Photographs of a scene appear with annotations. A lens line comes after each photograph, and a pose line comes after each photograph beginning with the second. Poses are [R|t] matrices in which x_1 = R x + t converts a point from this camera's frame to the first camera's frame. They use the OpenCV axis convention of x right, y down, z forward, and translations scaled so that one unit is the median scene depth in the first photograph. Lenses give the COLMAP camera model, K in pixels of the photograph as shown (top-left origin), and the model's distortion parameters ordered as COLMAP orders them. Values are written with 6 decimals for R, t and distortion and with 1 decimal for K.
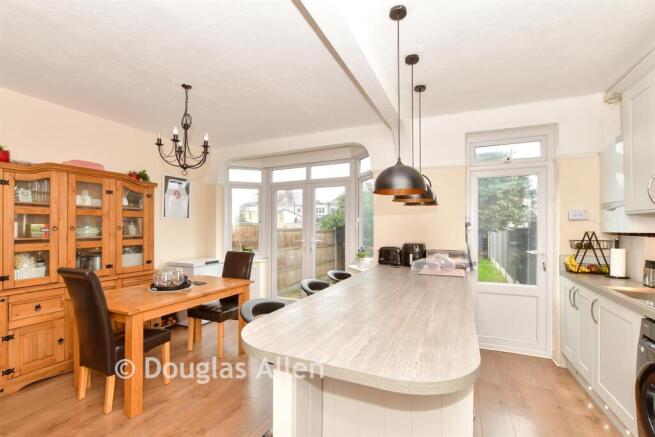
lens RADIAL K [[289.8, 0, 329.2], [0, 289.8, 223.6], [0, 0, 1]] dist [0.000925, 0.000059]
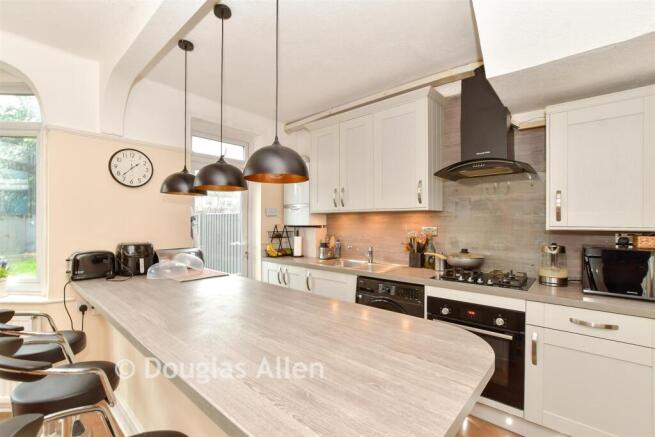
lens RADIAL K [[289.8, 0, 328.3], [0, 289.8, 220.1], [0, 0, 1]] dist [0.000925, 0.000059]
pose [[0.299852, 0.004753, 0.953974, -0.328614], [-0.013714, 0.999906, -0.000671, 0.003518], [-0.953887, -0.012881, 0.299889, 0.411090]]
